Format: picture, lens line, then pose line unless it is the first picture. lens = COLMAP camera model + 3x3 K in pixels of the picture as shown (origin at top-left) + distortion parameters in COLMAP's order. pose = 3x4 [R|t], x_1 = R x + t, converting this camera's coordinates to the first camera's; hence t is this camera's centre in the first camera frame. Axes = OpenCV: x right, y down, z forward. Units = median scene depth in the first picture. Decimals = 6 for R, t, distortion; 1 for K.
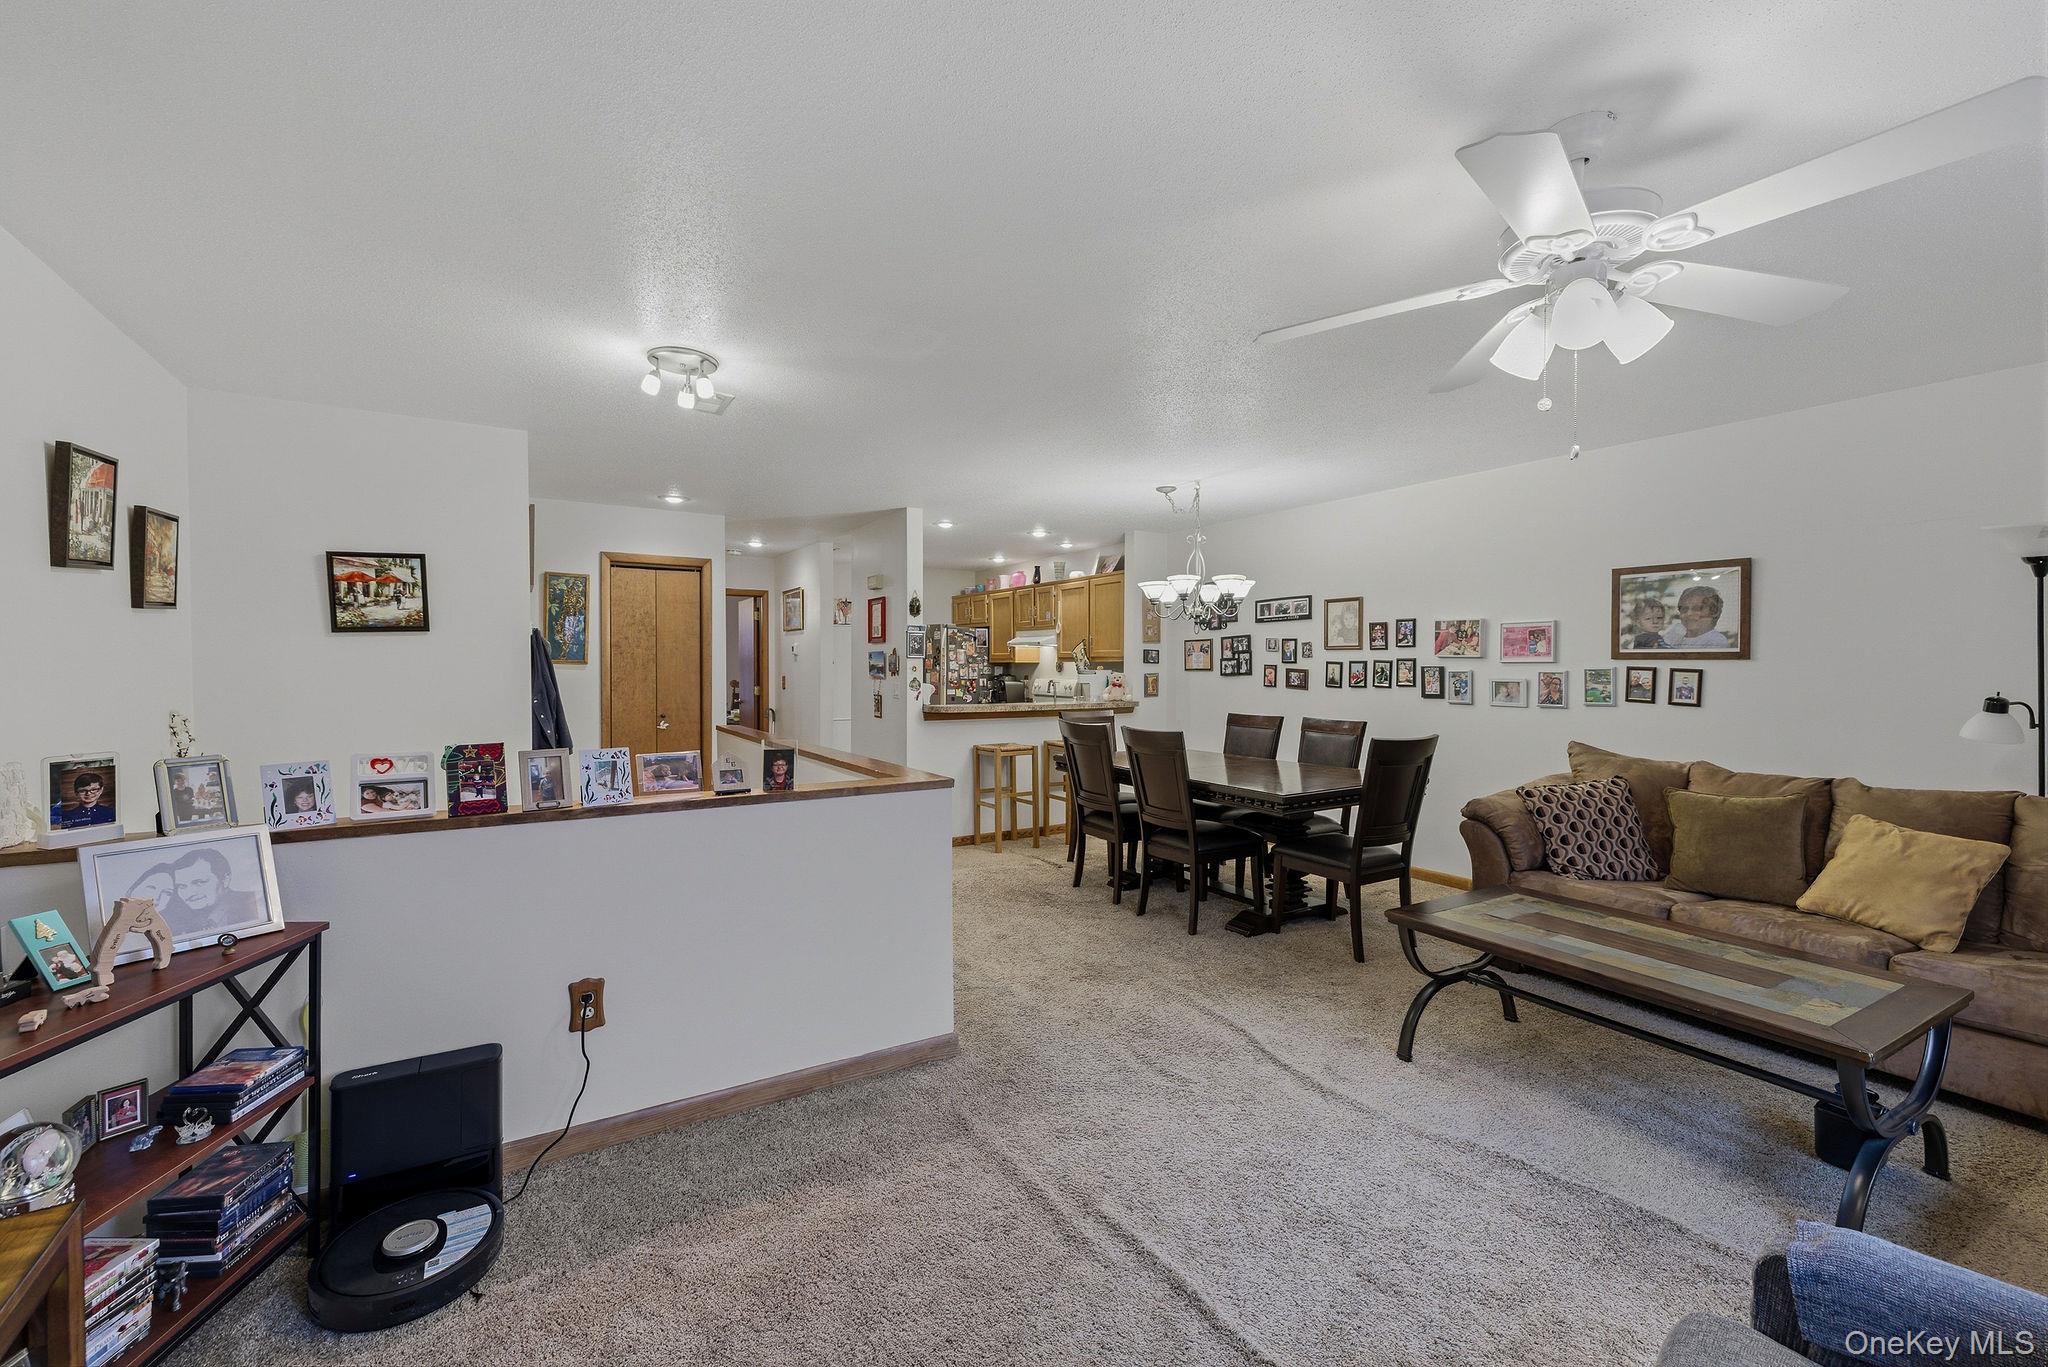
lens RADIAL K [[848.4, 0, 1018.3], [0, 848.4, 677.3], [0, 0, 1]] dist [0.000055, 0.000705]
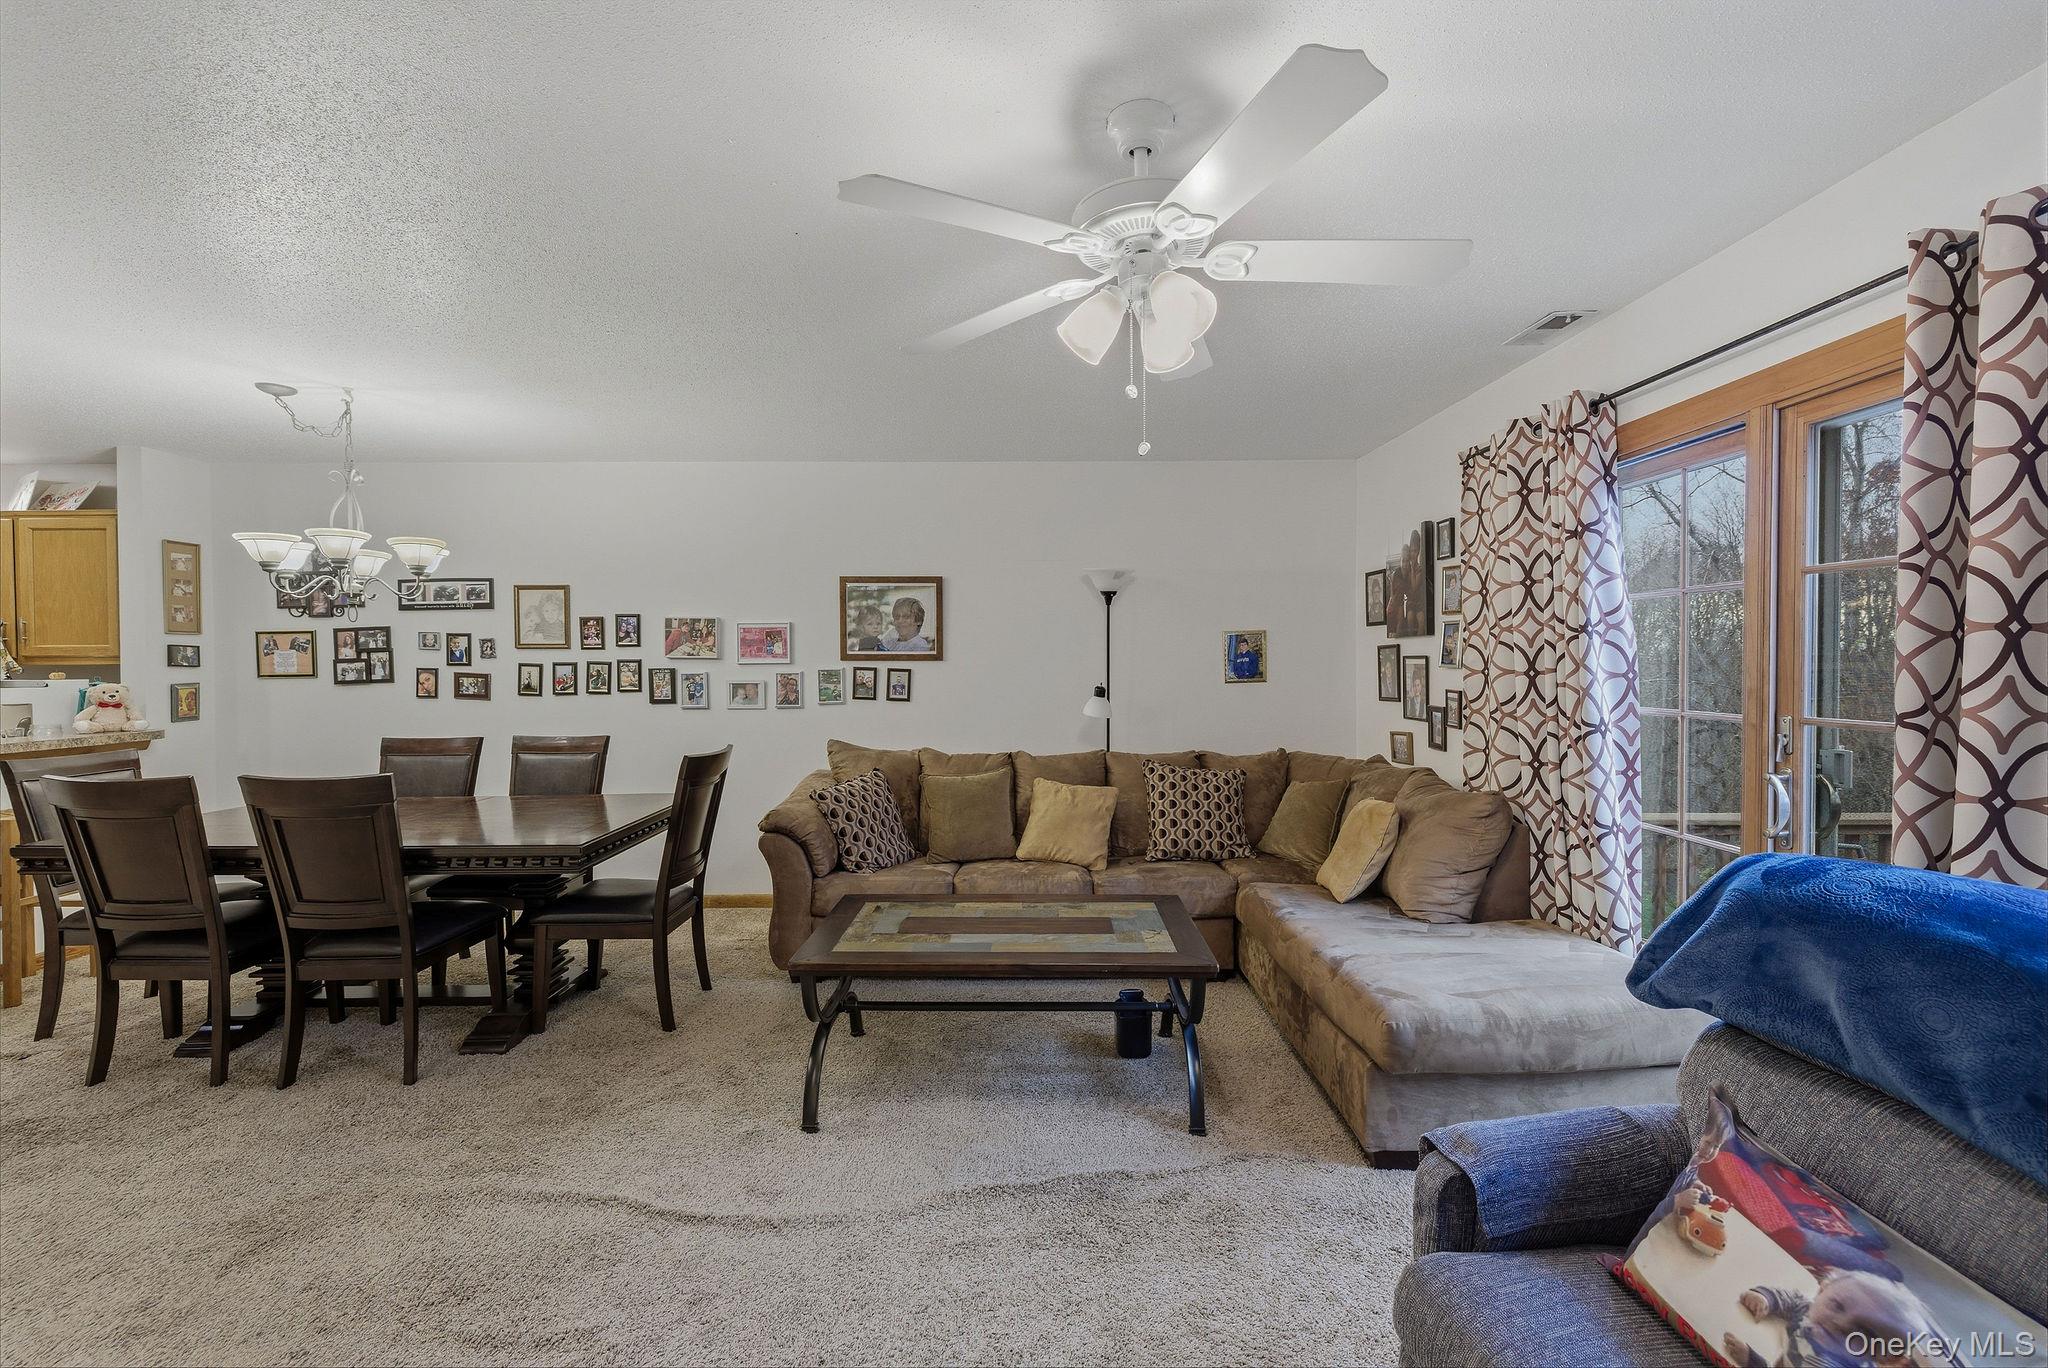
lens RADIAL K [[848.4, 0, 1028.1], [0, 848.4, 678.3], [0, 0, 1]] dist [0.000055, 0.000705]
pose [[0.510738, -0.017656, 0.859555, -0.093038], [0.018621, 0.999782, 0.009472, -0.003775], [-0.859535, 0.011168, 0.510955, 0.223334]]
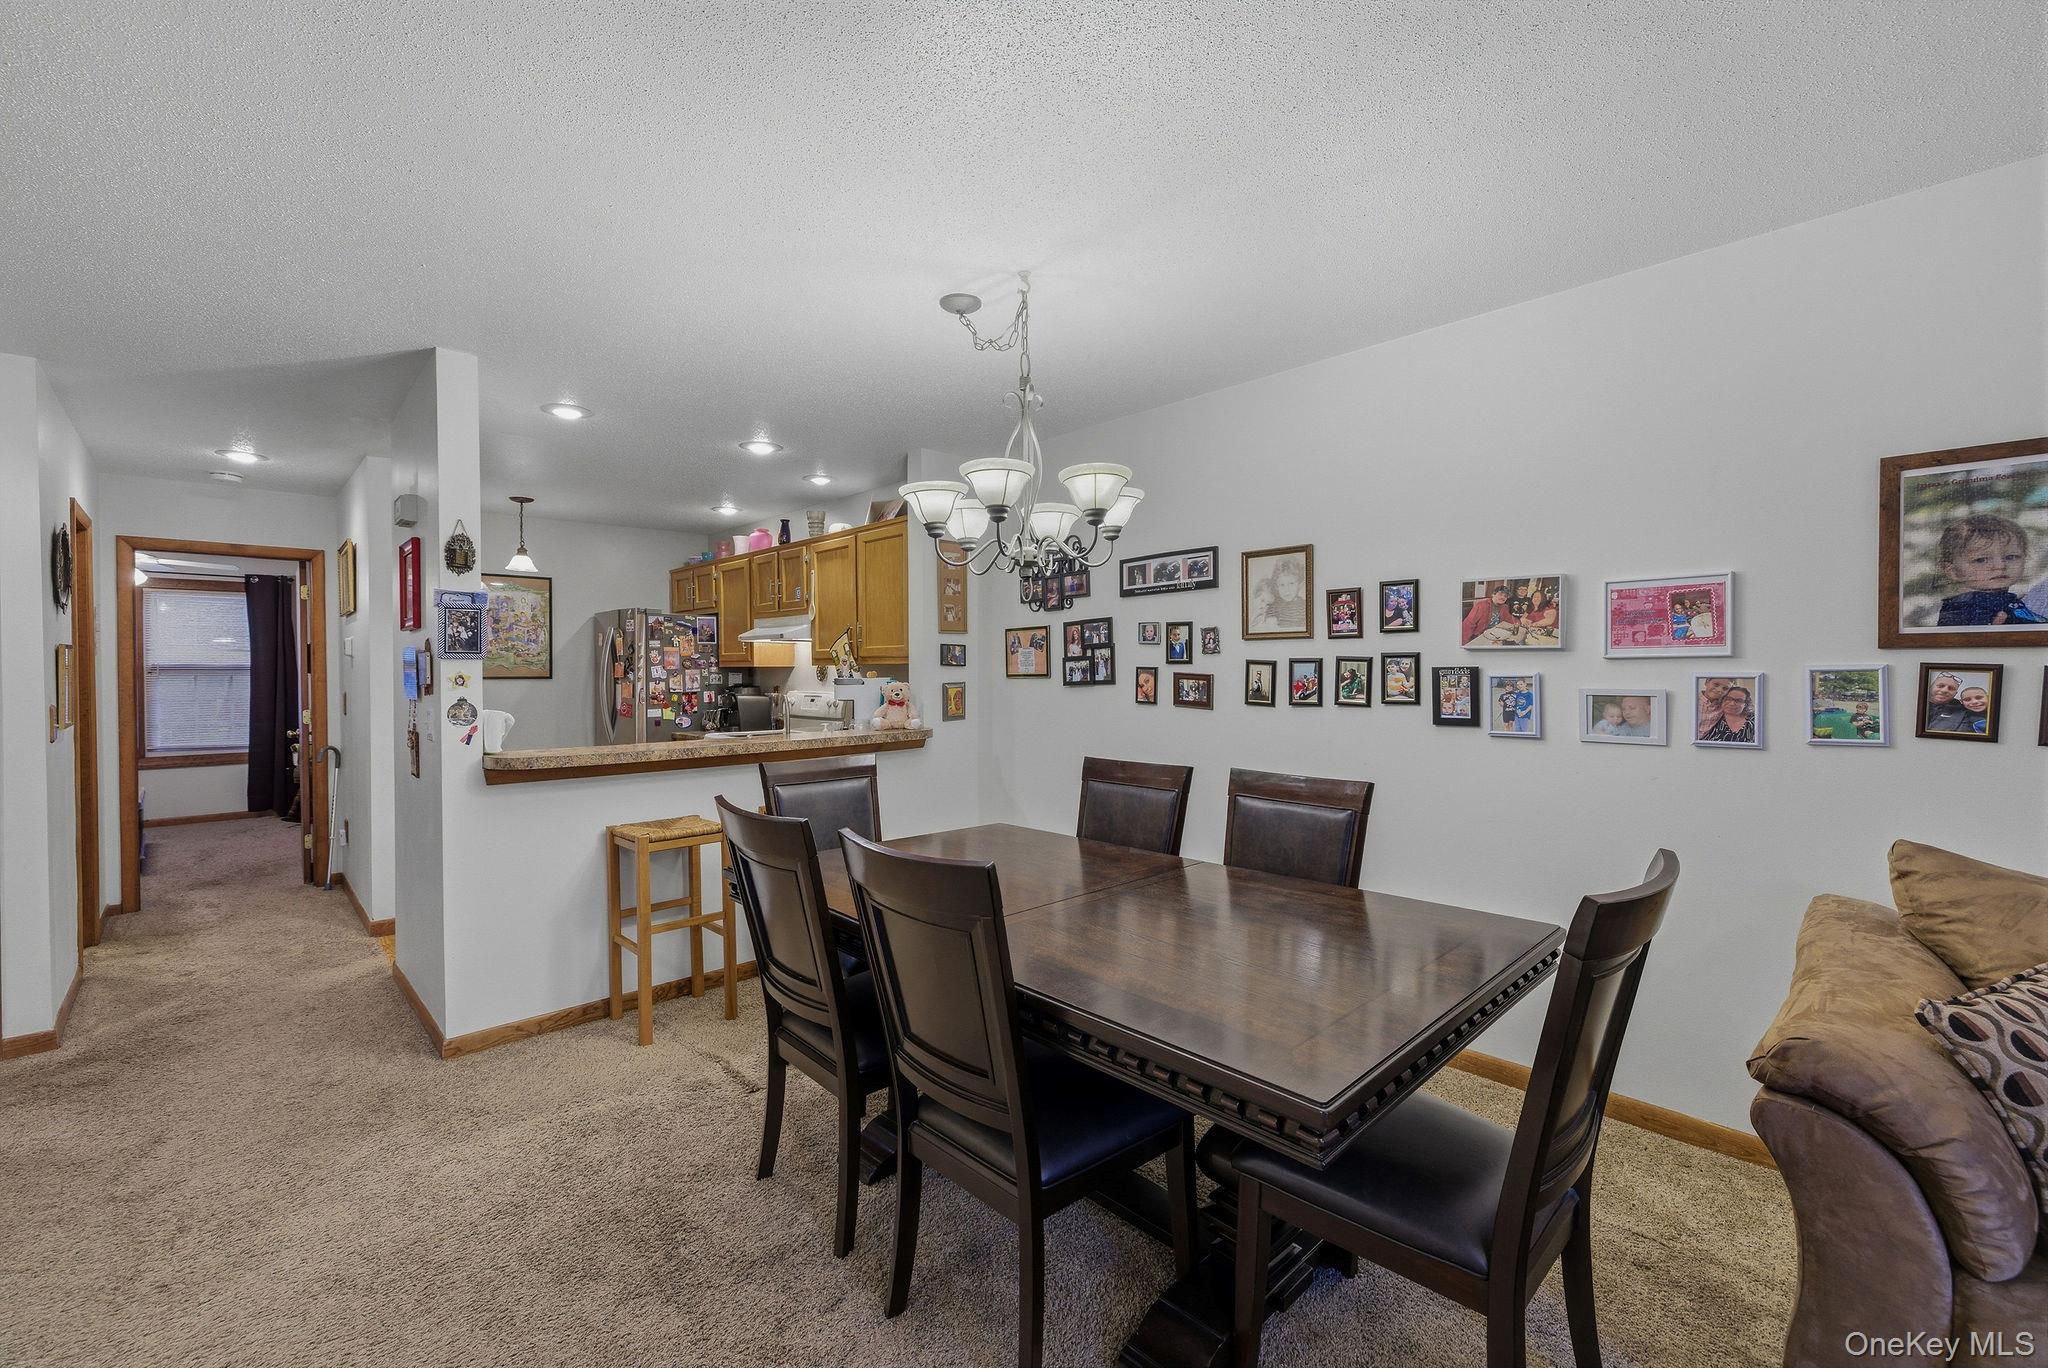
lens RADIAL K [[848.4, 0, 1018.9], [0, 848.4, 683.3], [0, 0, 1]] dist [0.000055, 0.000705]
pose [[0.979283, -0.012028, 0.202140, 0.116257], [0.011600, 0.999927, 0.003301, -0.007974], [-0.202165, -0.000888, 0.979351, 0.568482]]
